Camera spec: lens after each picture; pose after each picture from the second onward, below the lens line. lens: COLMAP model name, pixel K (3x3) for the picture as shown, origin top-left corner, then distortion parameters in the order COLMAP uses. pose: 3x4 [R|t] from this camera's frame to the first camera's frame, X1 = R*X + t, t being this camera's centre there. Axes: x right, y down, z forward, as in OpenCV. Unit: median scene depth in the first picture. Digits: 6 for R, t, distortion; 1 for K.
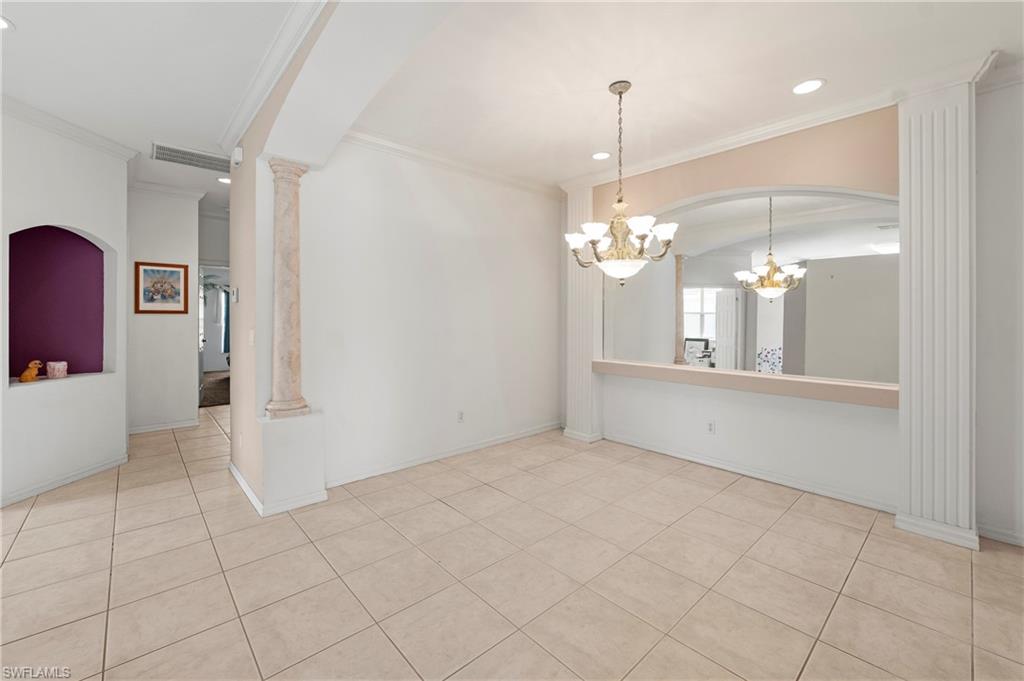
lens RADIAL K [[422.0, 0, 509.3], [0, 422.0, 317.7], [0, 0, 1]] dist [-0.008477, 0.000009]
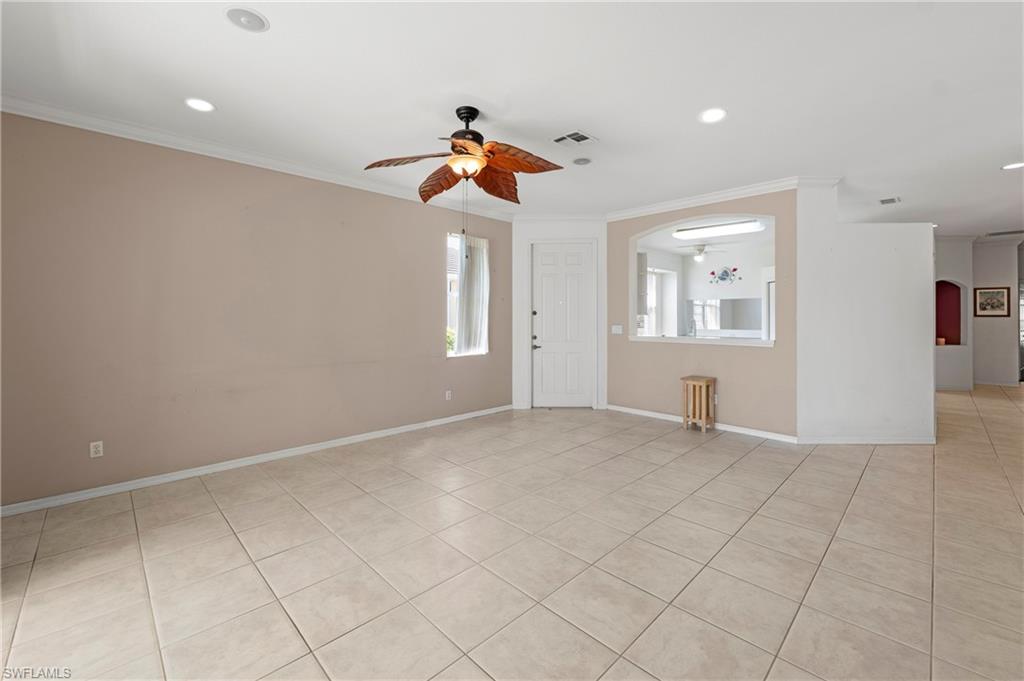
lens RADIAL K [[422.0, 0, 507.8], [0, 422.0, 318.2], [0, 0, 1]] dist [-0.008477, 0.000009]
pose [[0.040775, -0.003601, -0.999162, 0.800966], [0.000233, 0.999994, -0.003595, 0.001704], [0.999168, -0.000086, 0.040776, -1.052551]]
